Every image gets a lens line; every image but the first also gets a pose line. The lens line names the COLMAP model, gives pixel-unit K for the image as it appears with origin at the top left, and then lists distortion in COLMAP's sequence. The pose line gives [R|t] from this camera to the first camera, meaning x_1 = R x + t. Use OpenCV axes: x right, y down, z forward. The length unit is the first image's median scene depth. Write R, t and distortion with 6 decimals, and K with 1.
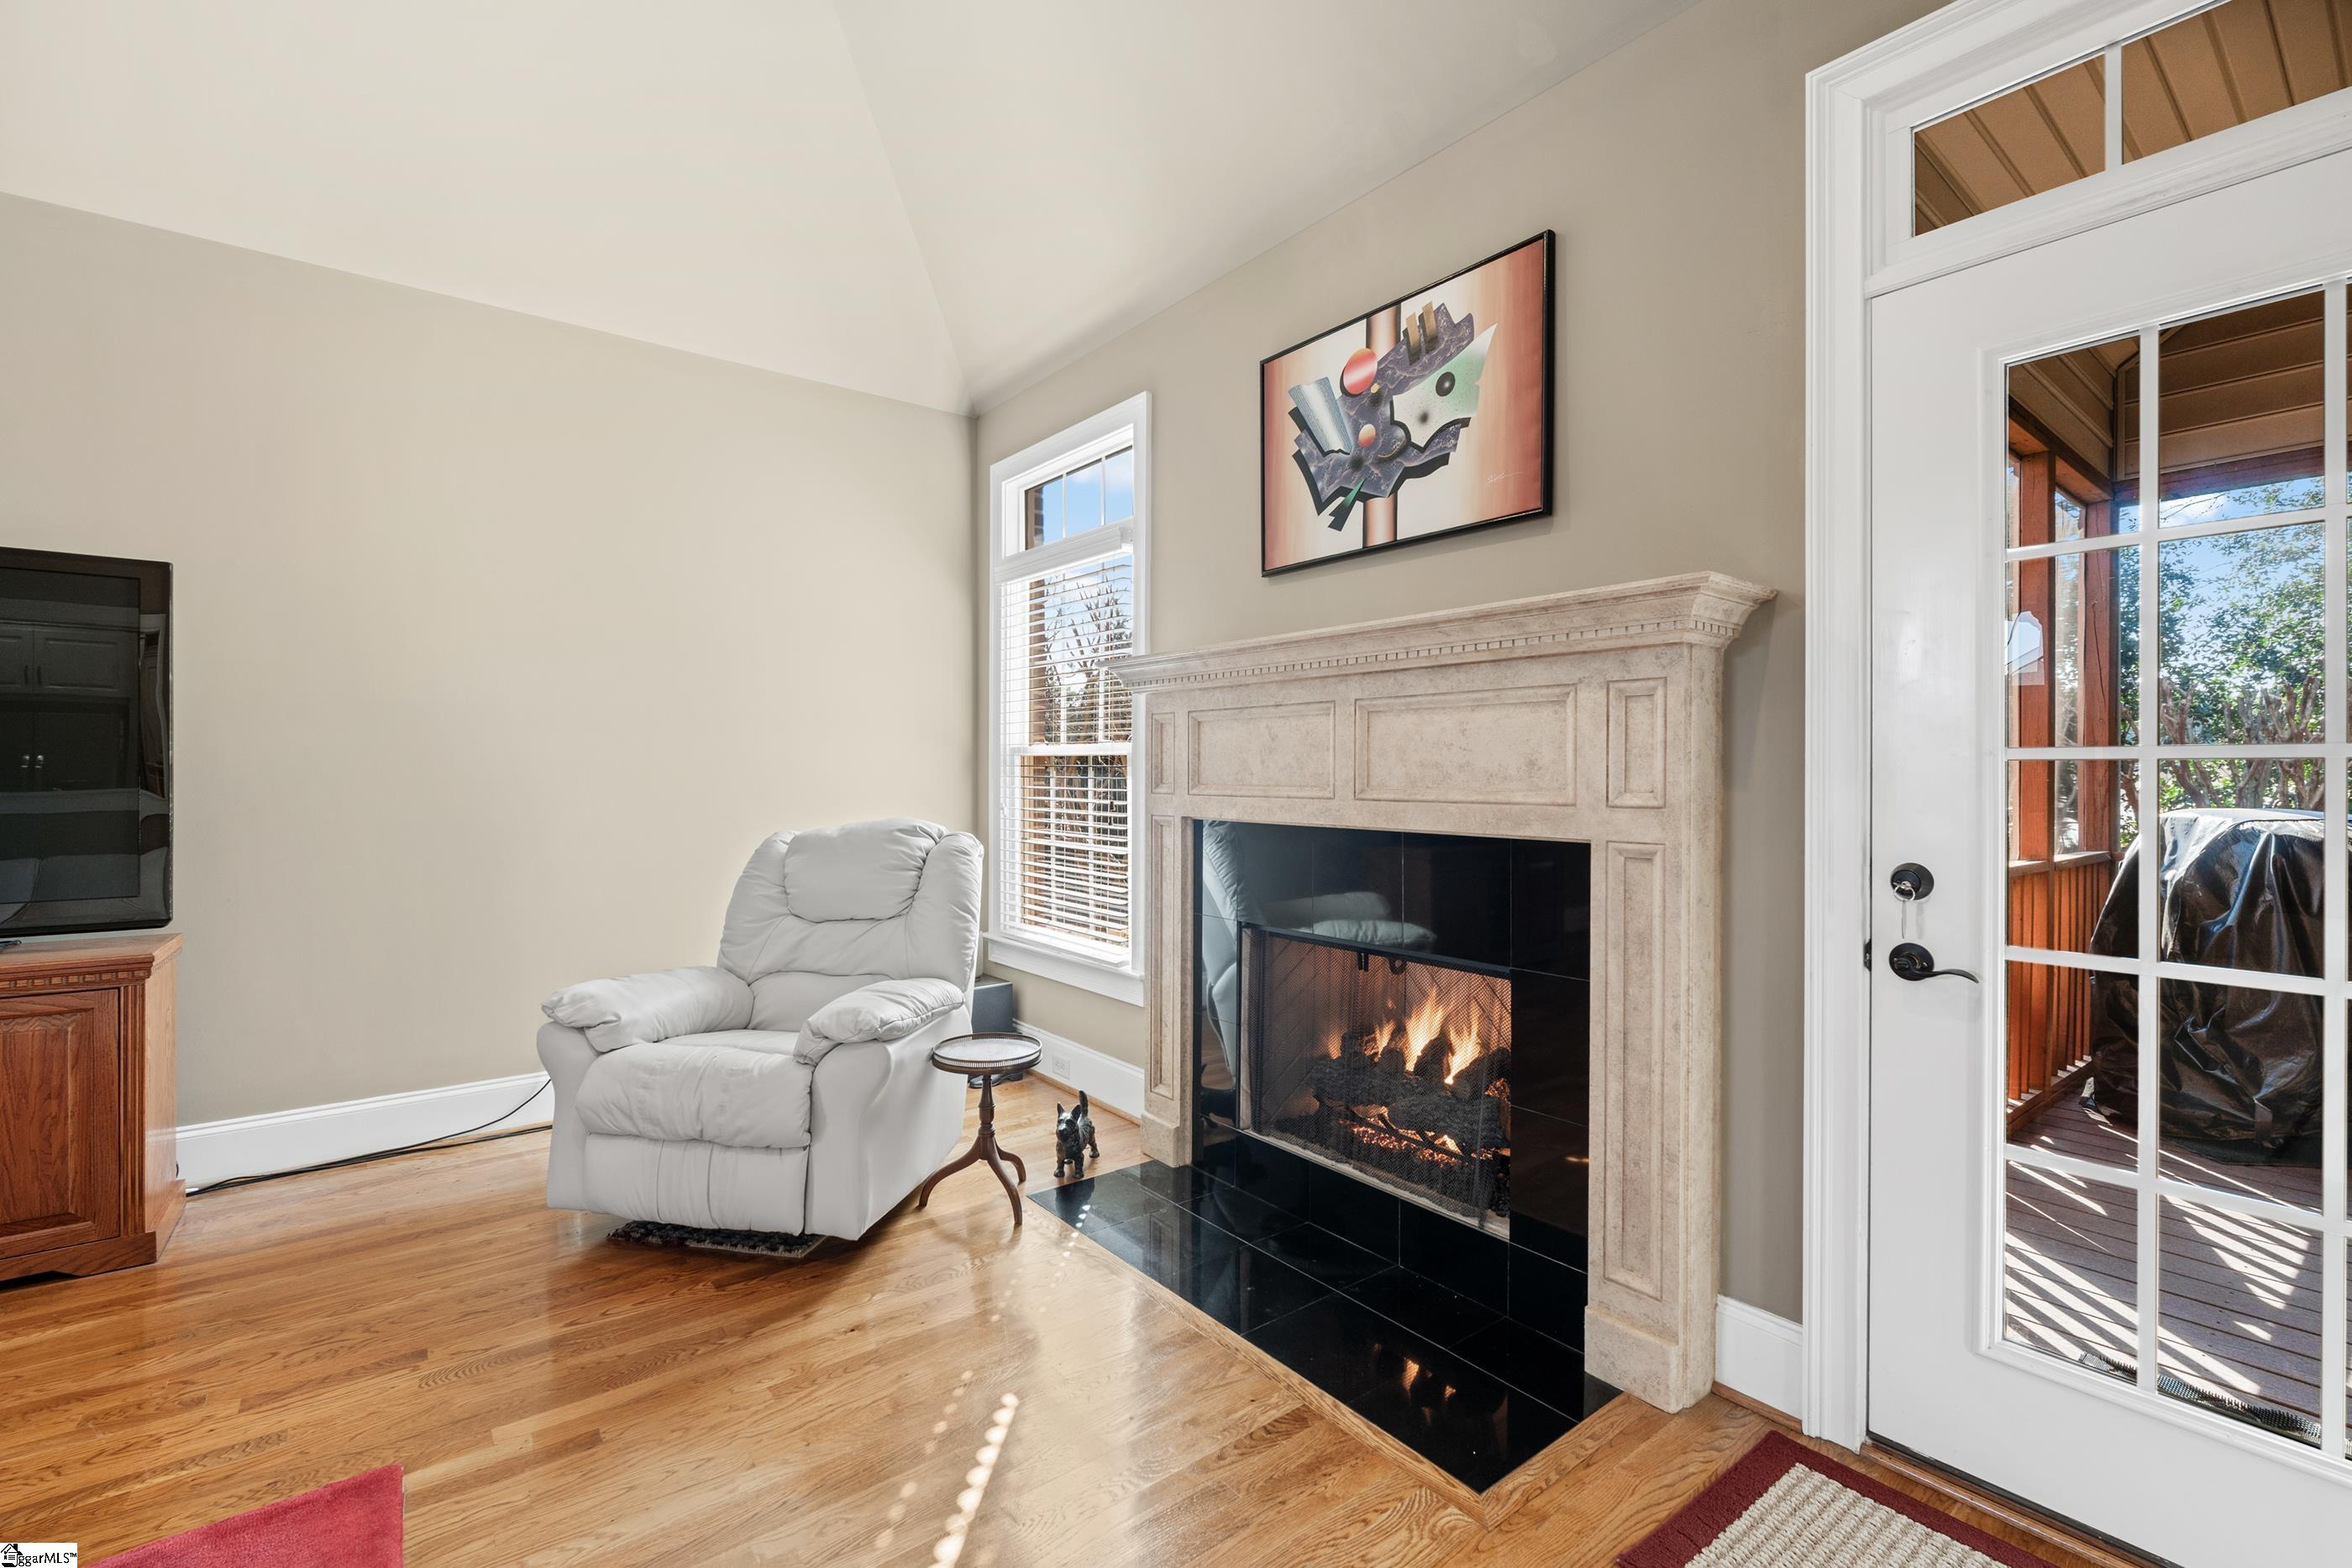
lens RADIAL K [[1024.8, 0, 1177.9], [0, 1024.8, 780.6], [0, 0, 1]] dist [-0.004052, 0.000711]
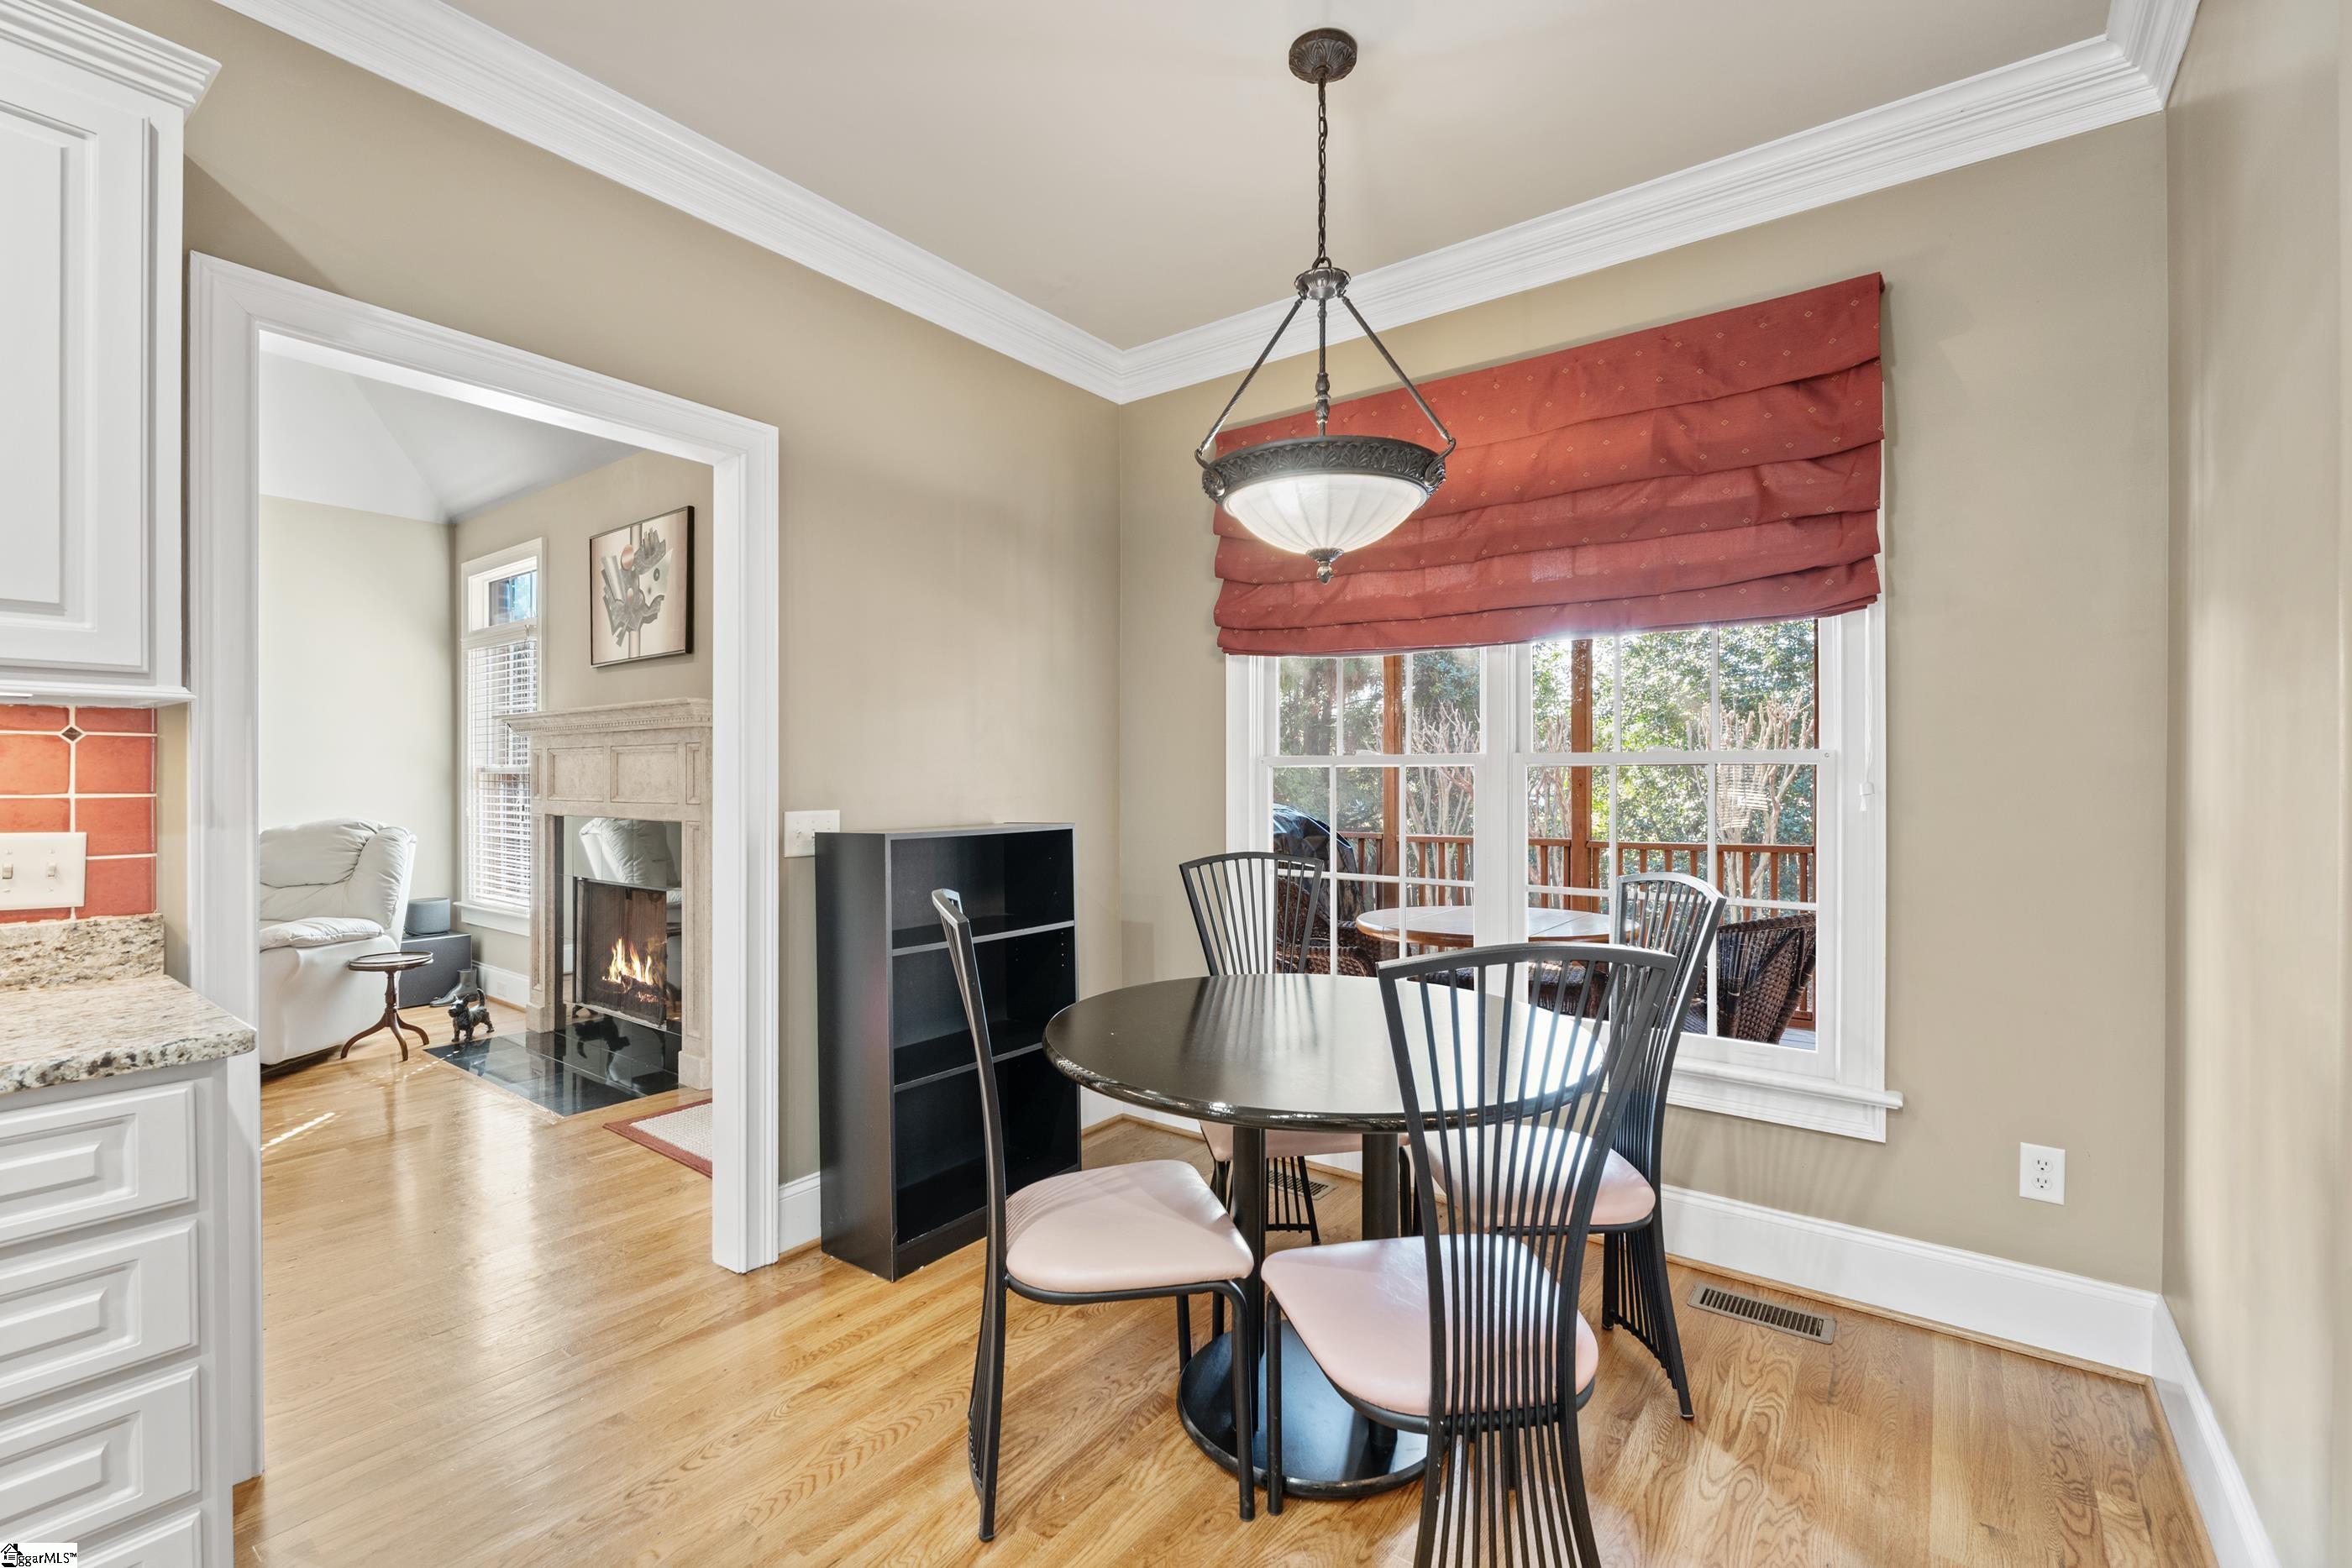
lens RADIAL K [[1024.8, 0, 1174.7], [0, 1024.8, 781.1], [0, 0, 1]] dist [-0.004052, 0.000711]
pose [[0.968190, -0.007796, 0.250093, 0.665823], [0.008446, 0.999963, -0.001523, -0.007324], [-0.250072, 0.003586, 0.968221, -0.954092]]
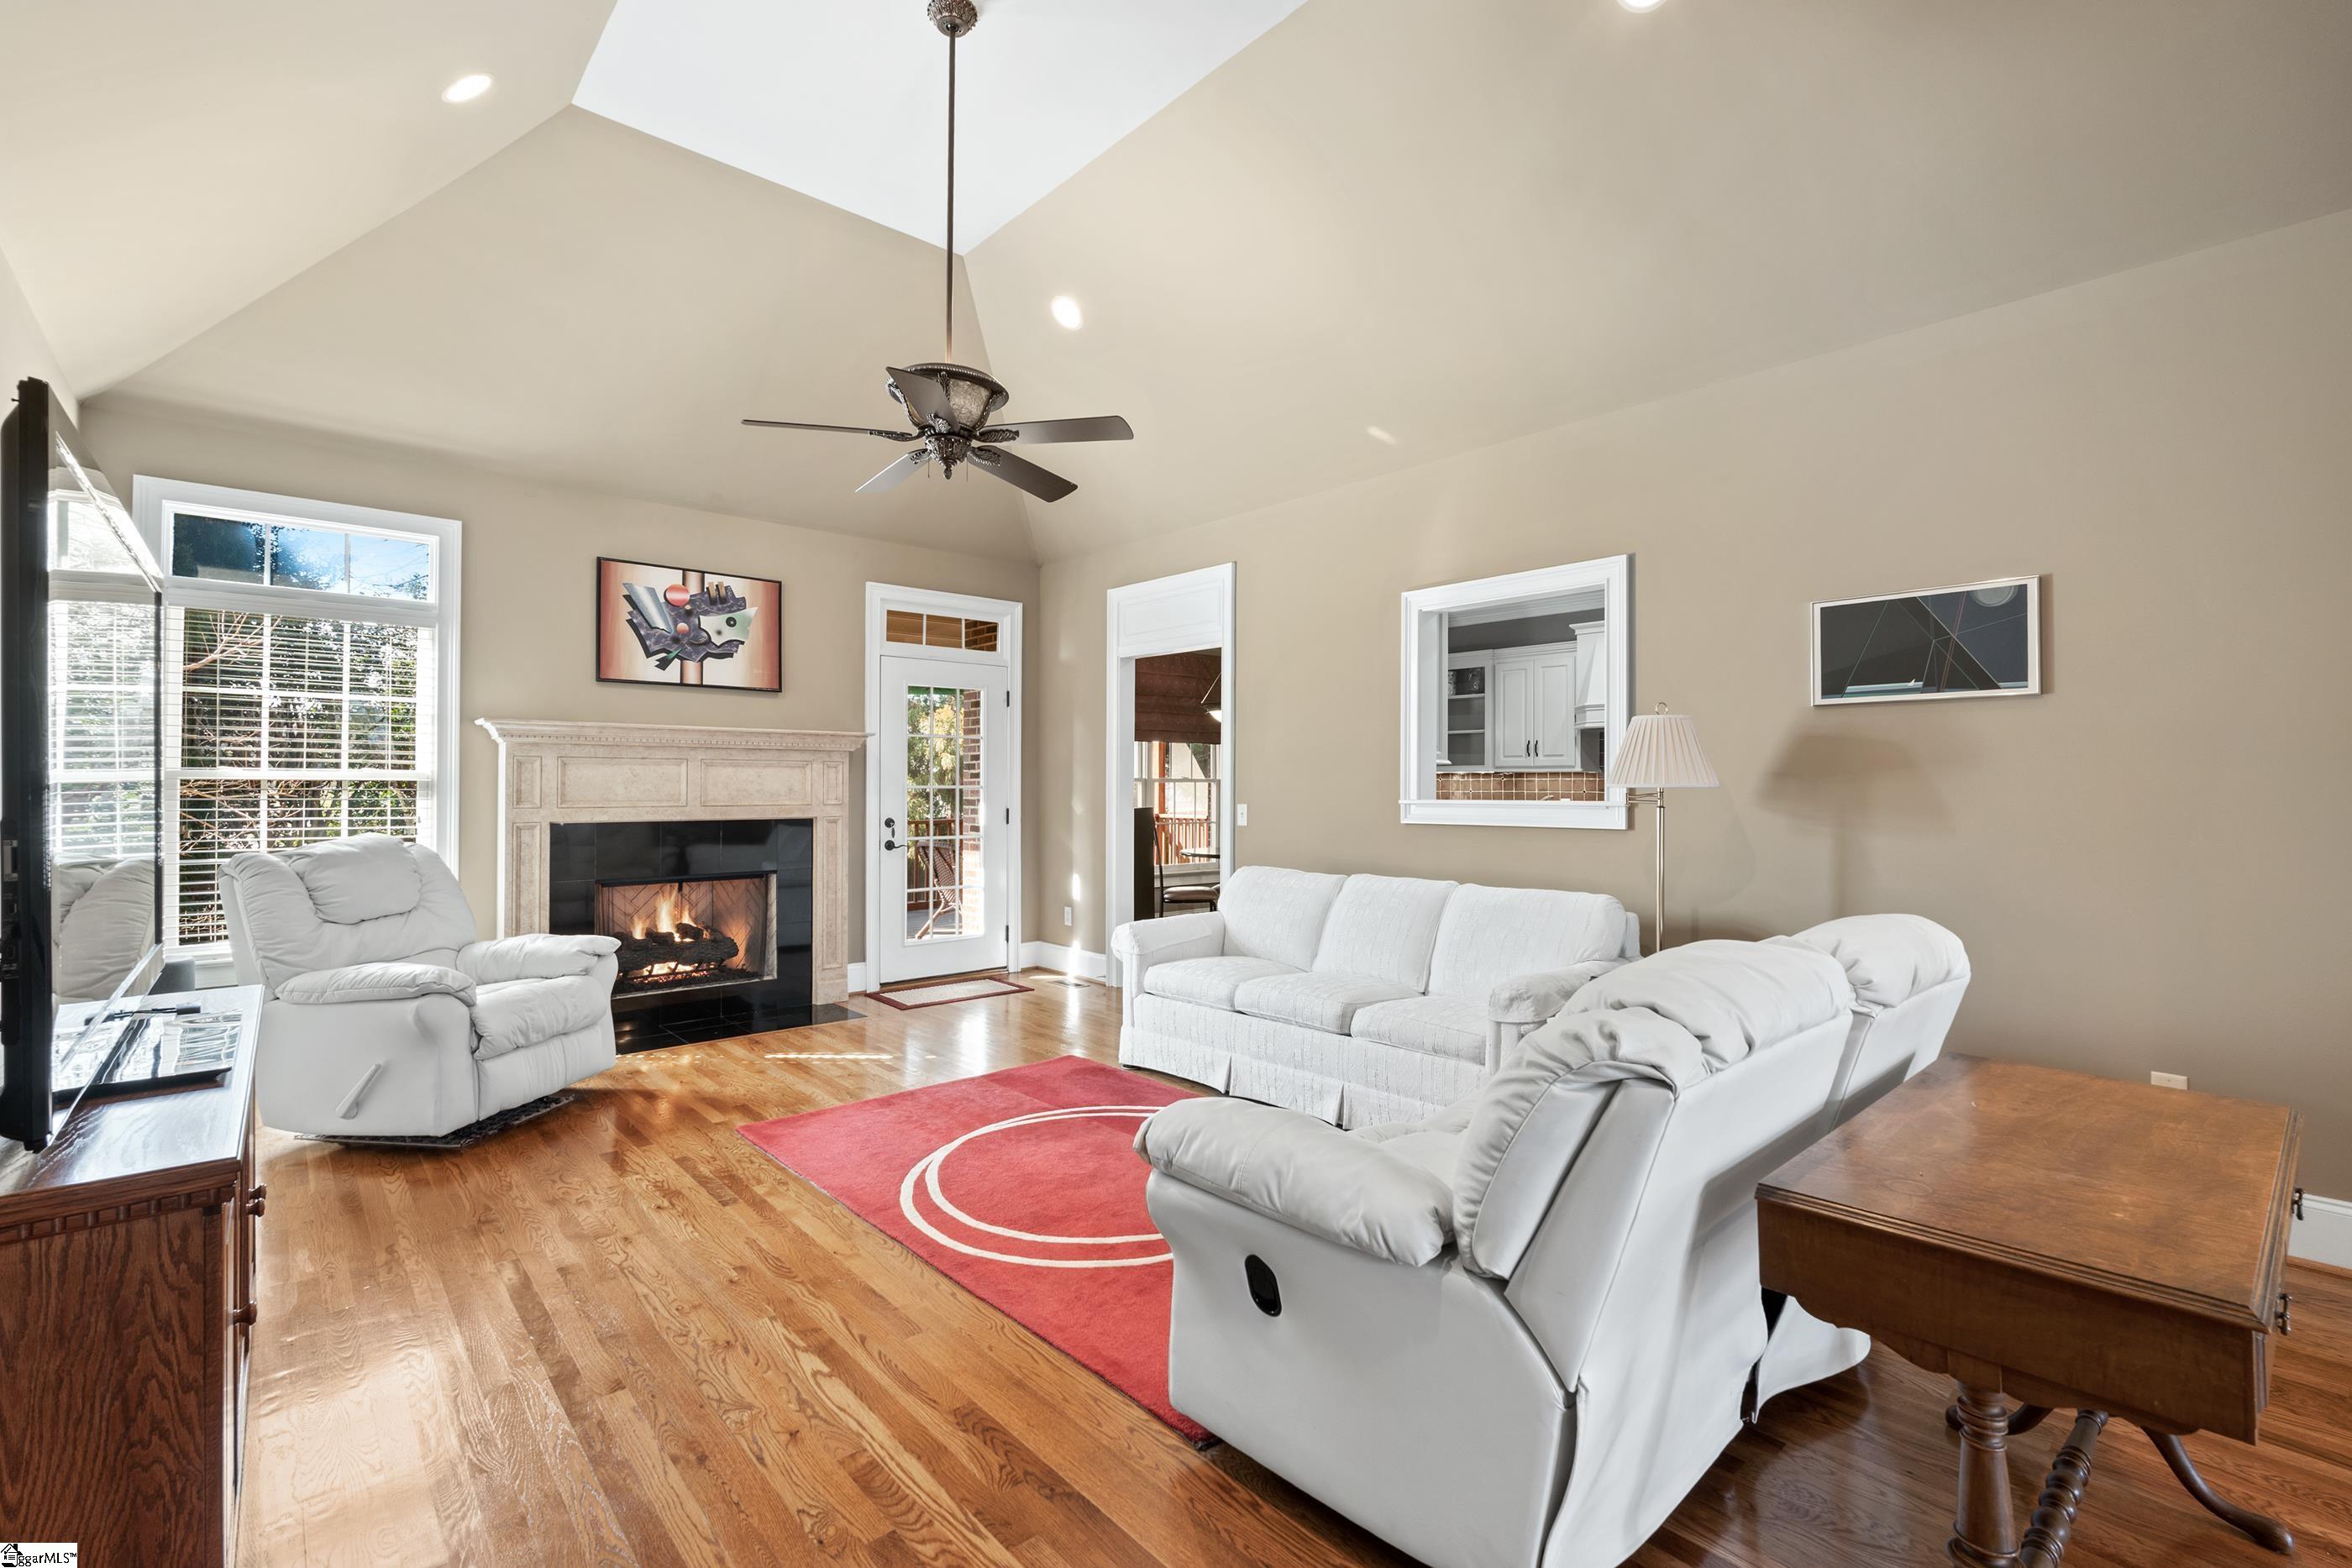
lens RADIAL K [[1024.8, 0, 1176.6], [0, 1024.8, 777.4], [0, 0, 1]] dist [-0.004052, 0.000711]
pose [[-0.059454, 0.008190, 0.998197, -1.964484], [0.007698, 0.999940, -0.007745, -0.017384], [-0.998201, 0.007223, -0.059513, 0.146794]]
